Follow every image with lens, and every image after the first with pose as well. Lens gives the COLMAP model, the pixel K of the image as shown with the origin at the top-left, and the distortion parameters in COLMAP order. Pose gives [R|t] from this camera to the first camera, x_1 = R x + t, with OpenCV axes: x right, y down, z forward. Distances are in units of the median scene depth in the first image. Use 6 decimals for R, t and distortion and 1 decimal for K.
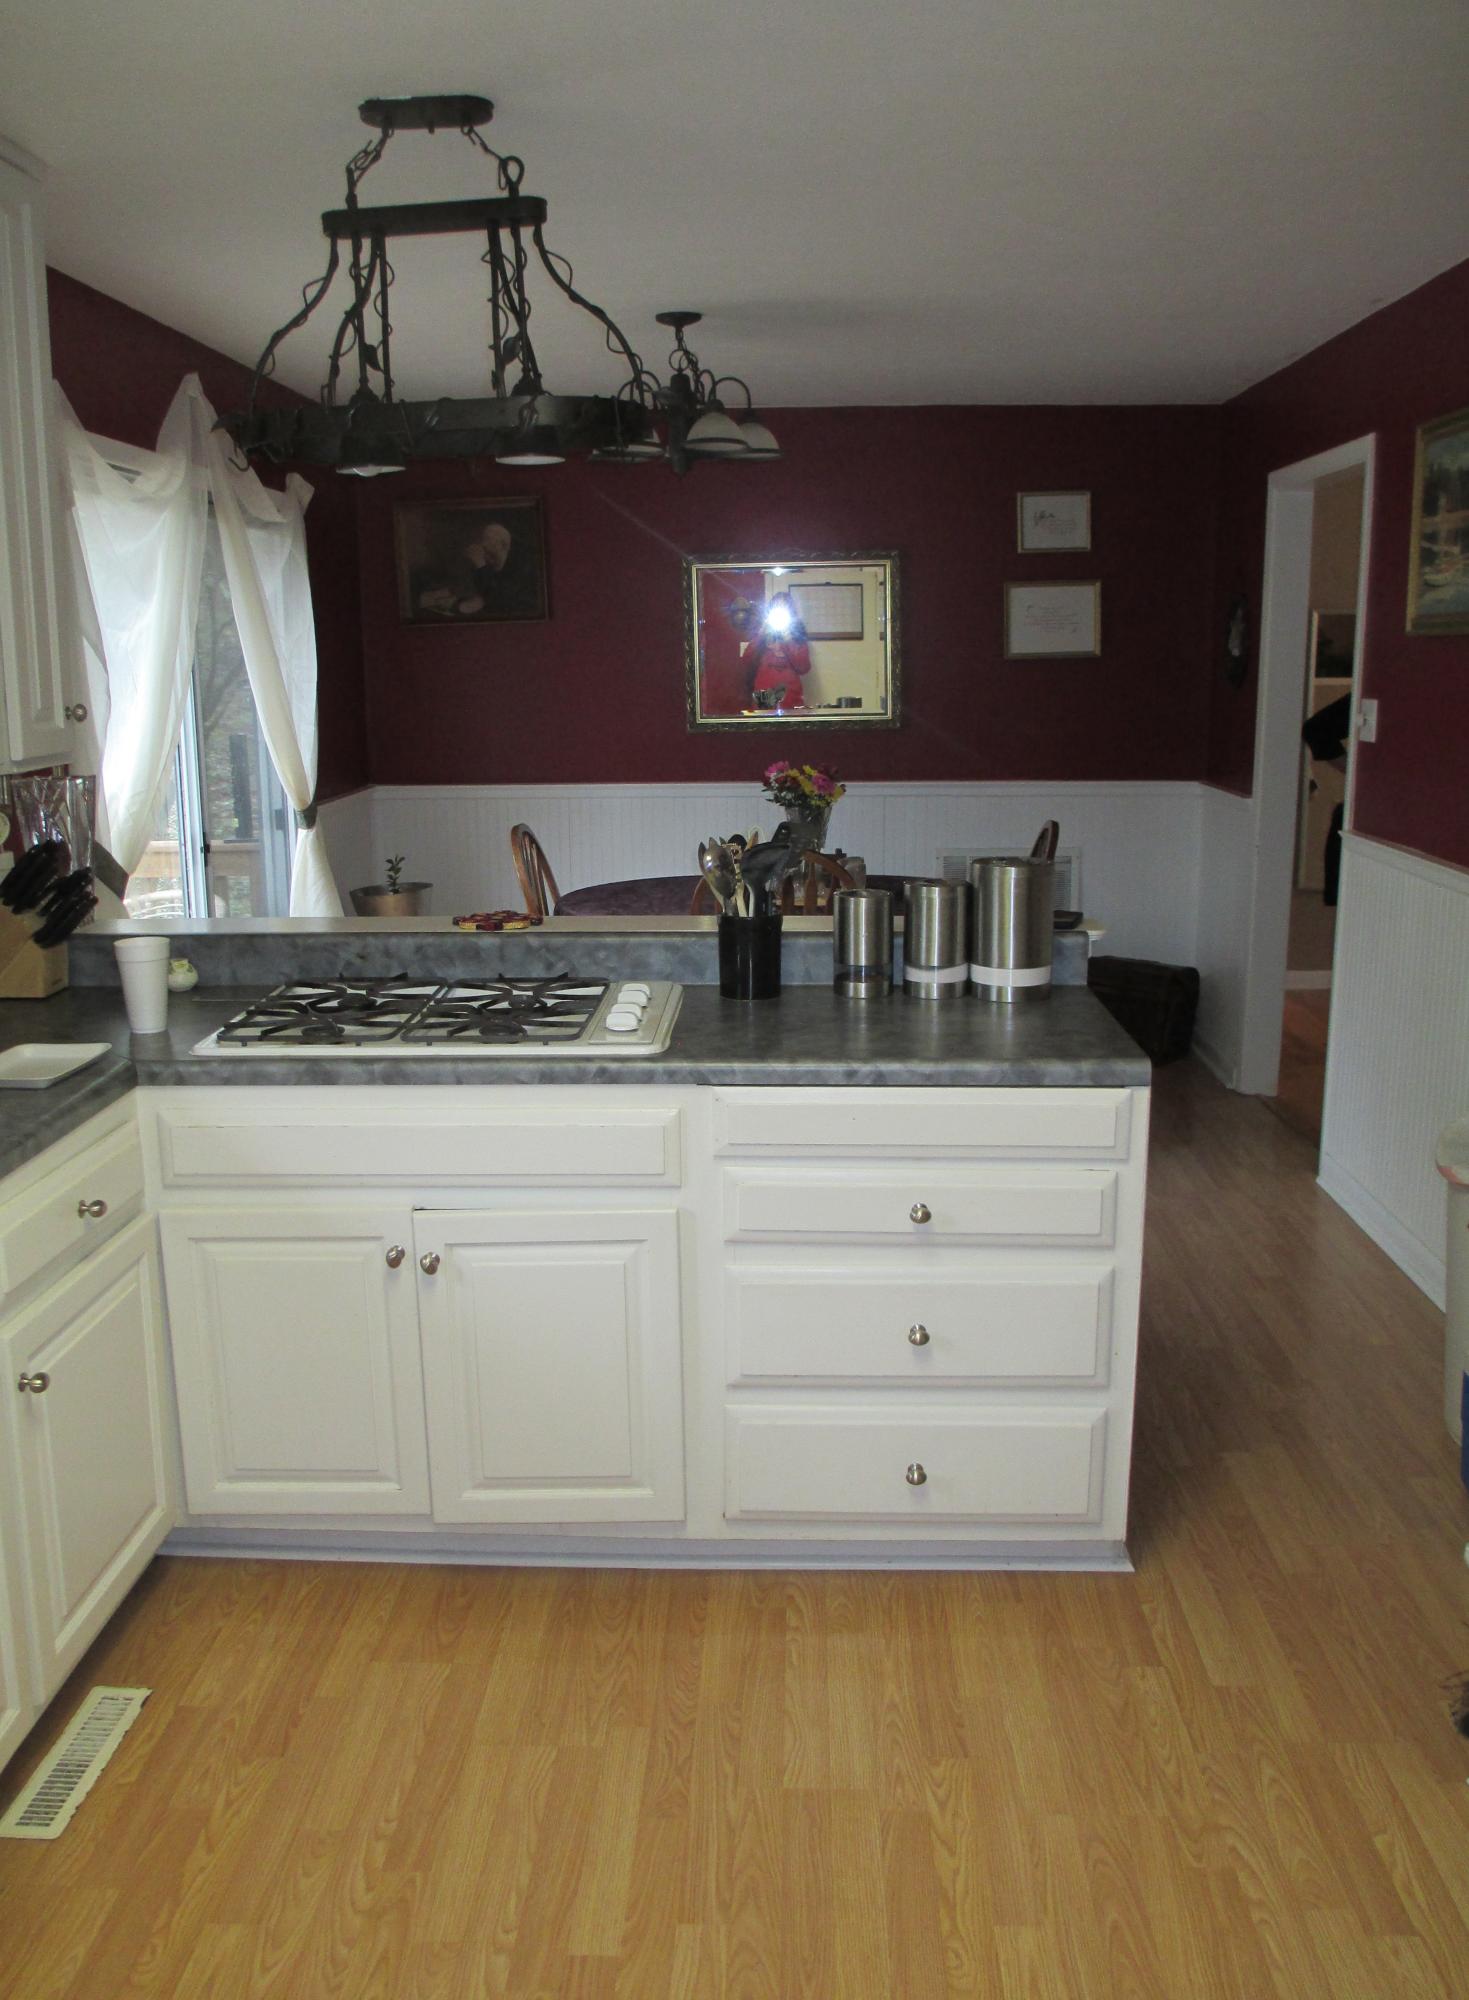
lens RADIAL K [[1733.6, 0, 734.5], [0, 1733.6, 1000.0], [0, 0, 1]] dist [-0.091546, -0.002145]
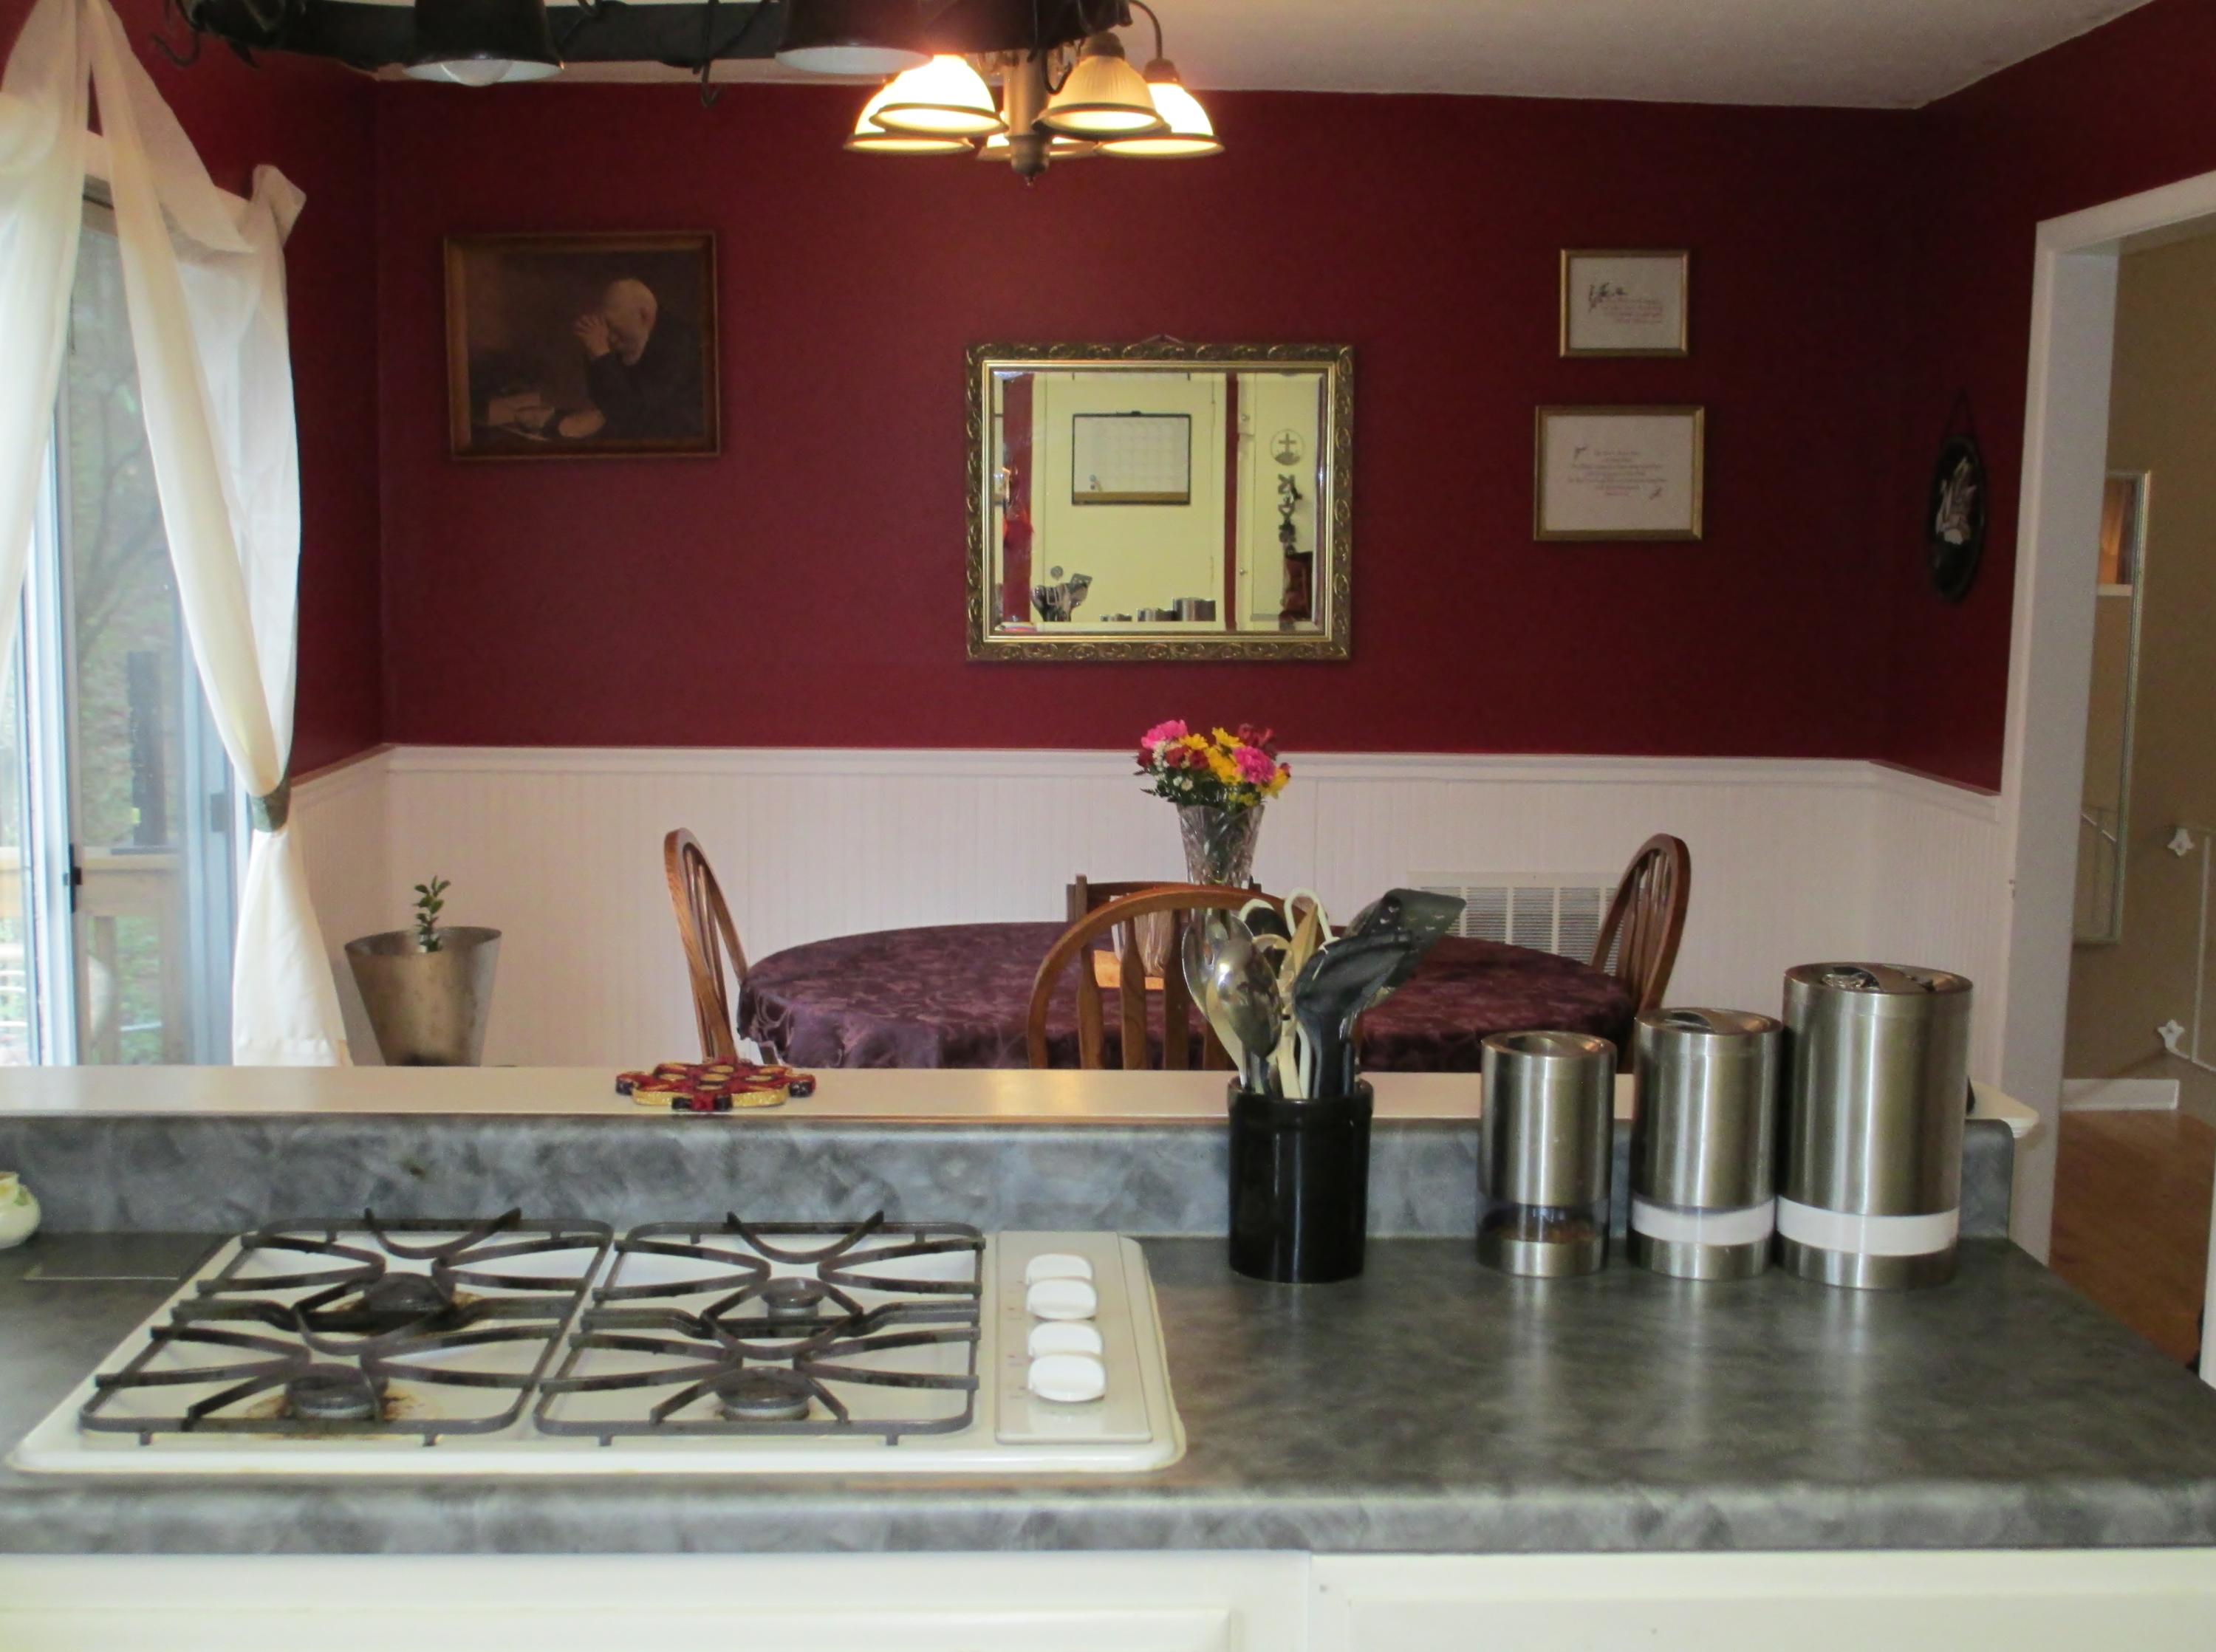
lens RADIAL K [[2611.2, 0, 1108.0], [0, 2611.2, 826.0], [0, 0, 1]] dist [-0.116126, 0.004604]
pose [[0.996554, 0.012647, 0.081977, -0.093563], [-0.005668, 0.996380, -0.084818, -0.057675], [-0.082753, 0.084061, 0.993019, 0.316534]]
